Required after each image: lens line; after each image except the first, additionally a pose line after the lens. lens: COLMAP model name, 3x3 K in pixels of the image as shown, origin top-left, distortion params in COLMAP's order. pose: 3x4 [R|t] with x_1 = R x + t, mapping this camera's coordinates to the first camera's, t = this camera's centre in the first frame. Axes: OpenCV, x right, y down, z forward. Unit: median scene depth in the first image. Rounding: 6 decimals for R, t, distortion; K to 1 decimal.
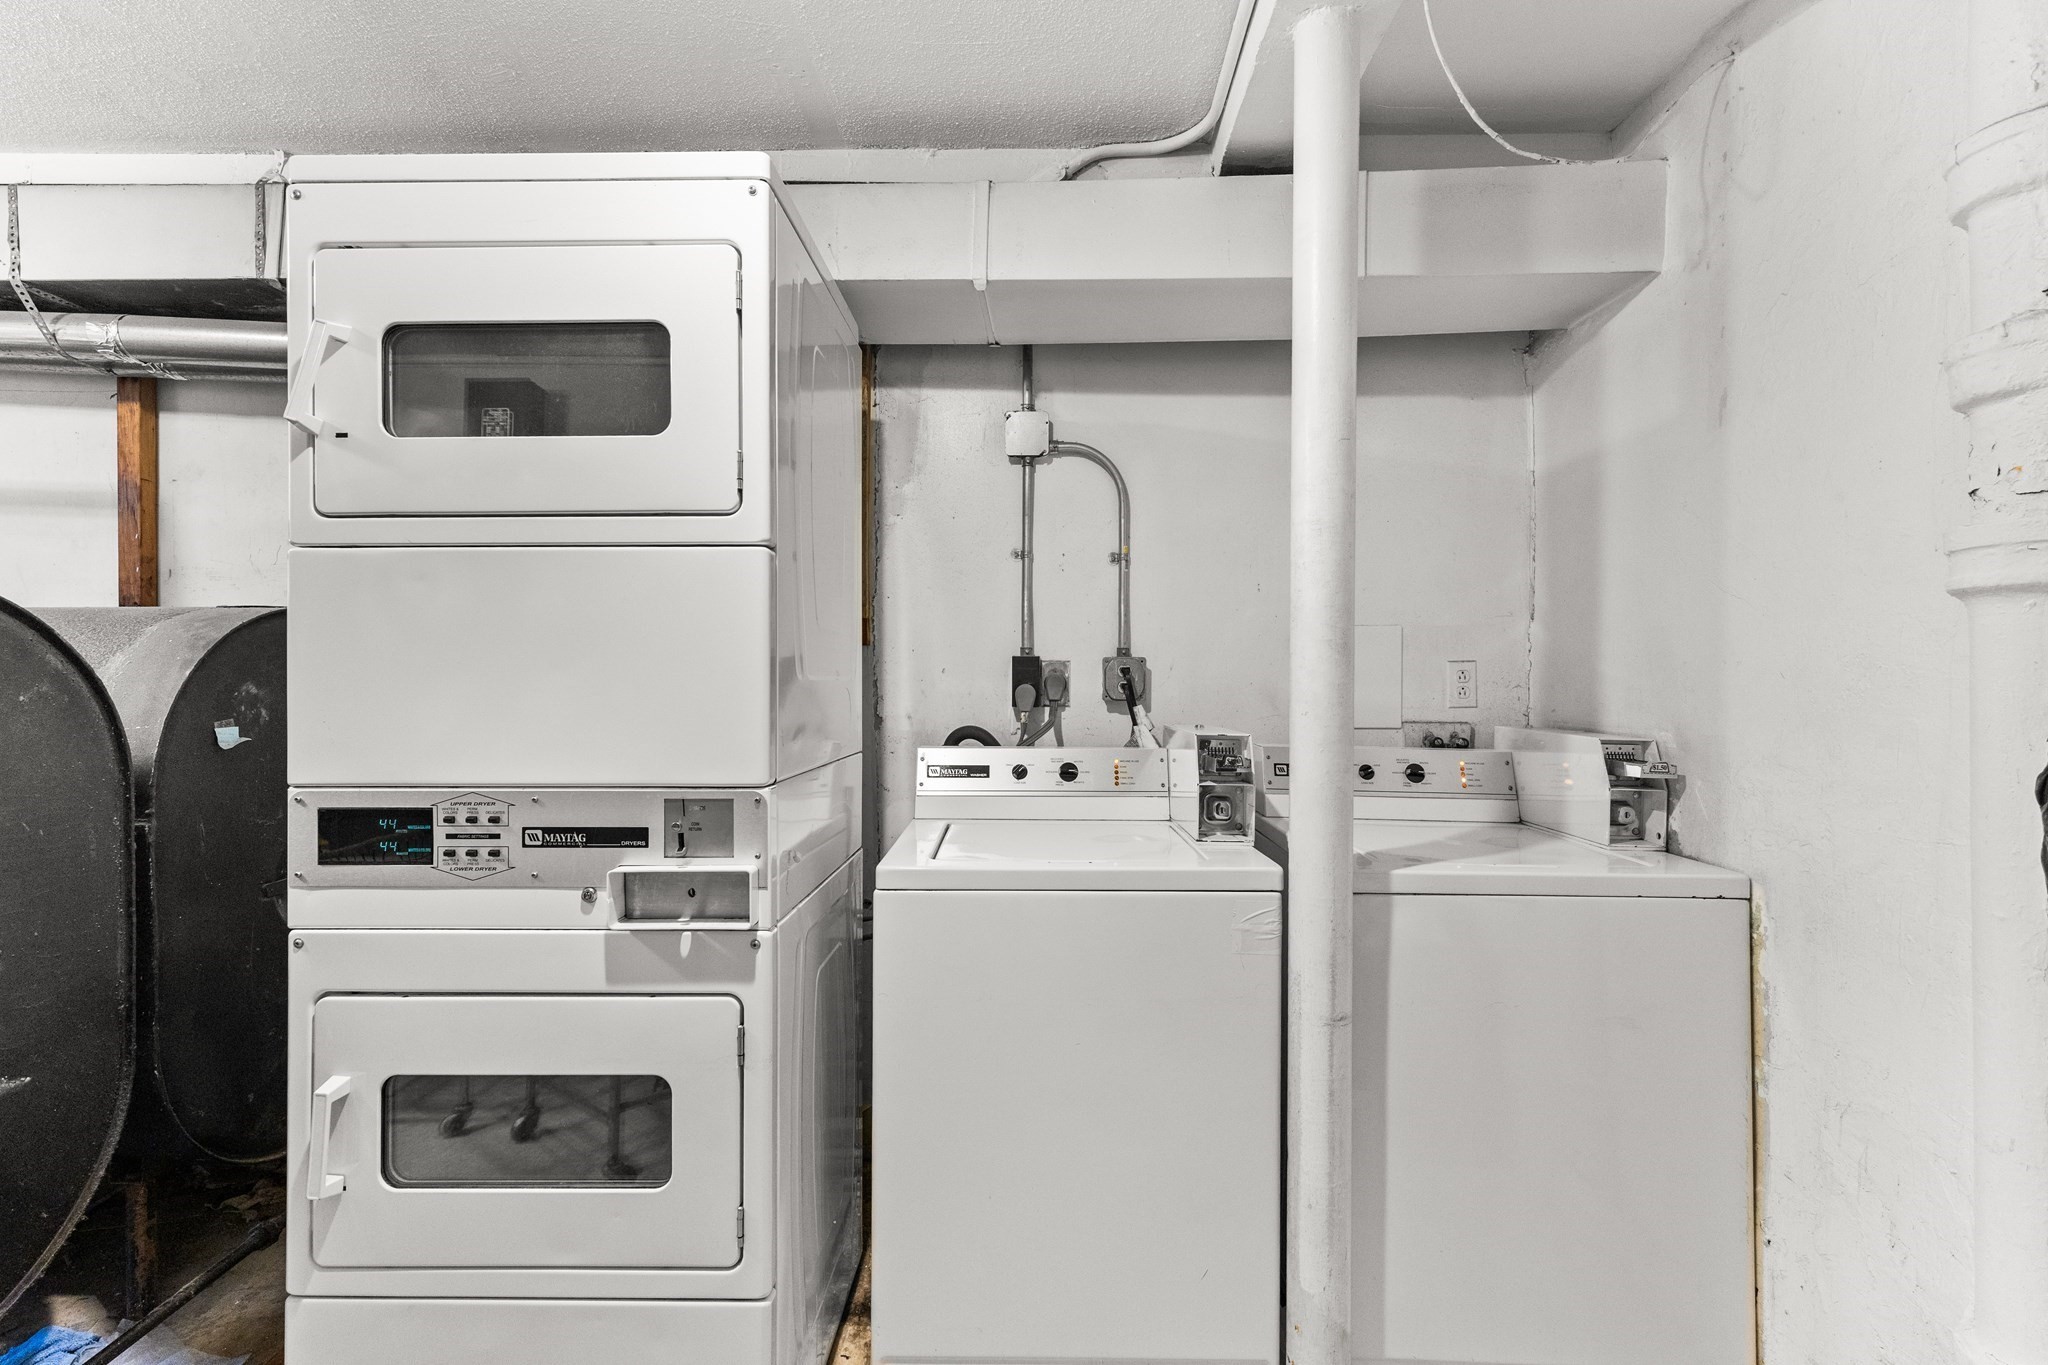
lens RADIAL K [[936.4, 0, 1025.8], [0, 936.4, 681.3], [0, 0, 1]] dist [0.009822, -0.002659]
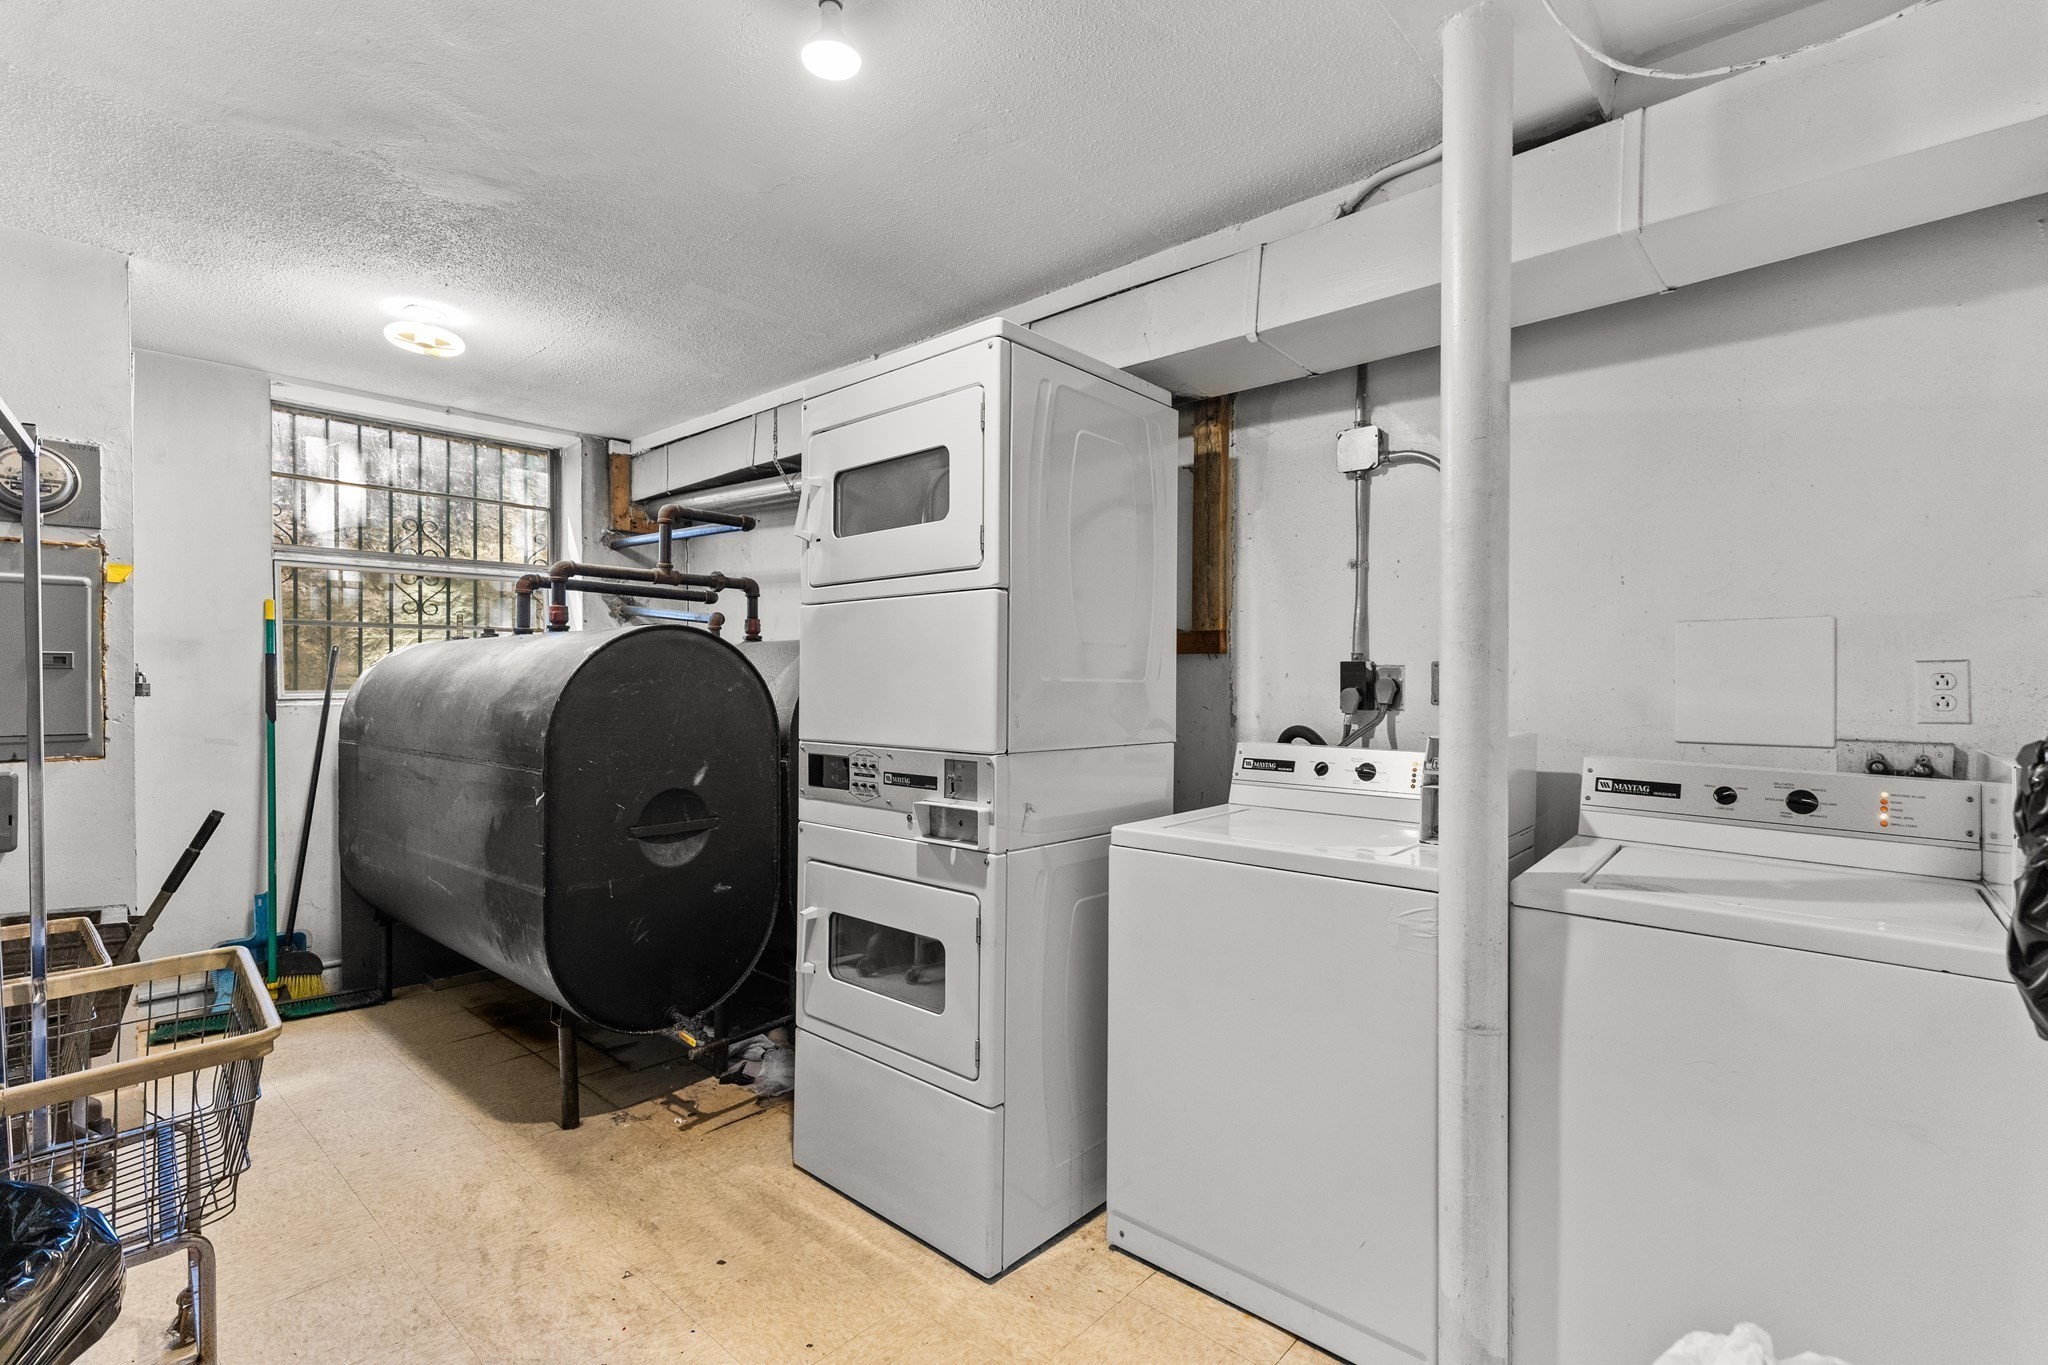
lens RADIAL K [[936.4, 0, 1032.3], [0, 936.4, 684.1], [0, 0, 1]] dist [0.009822, -0.002659]
pose [[0.759202, 0.003759, -0.650844, 0.695354], [-0.007186, 0.999971, -0.002608, 0.006938], [0.650816, 0.006657, 0.759207, -0.057445]]
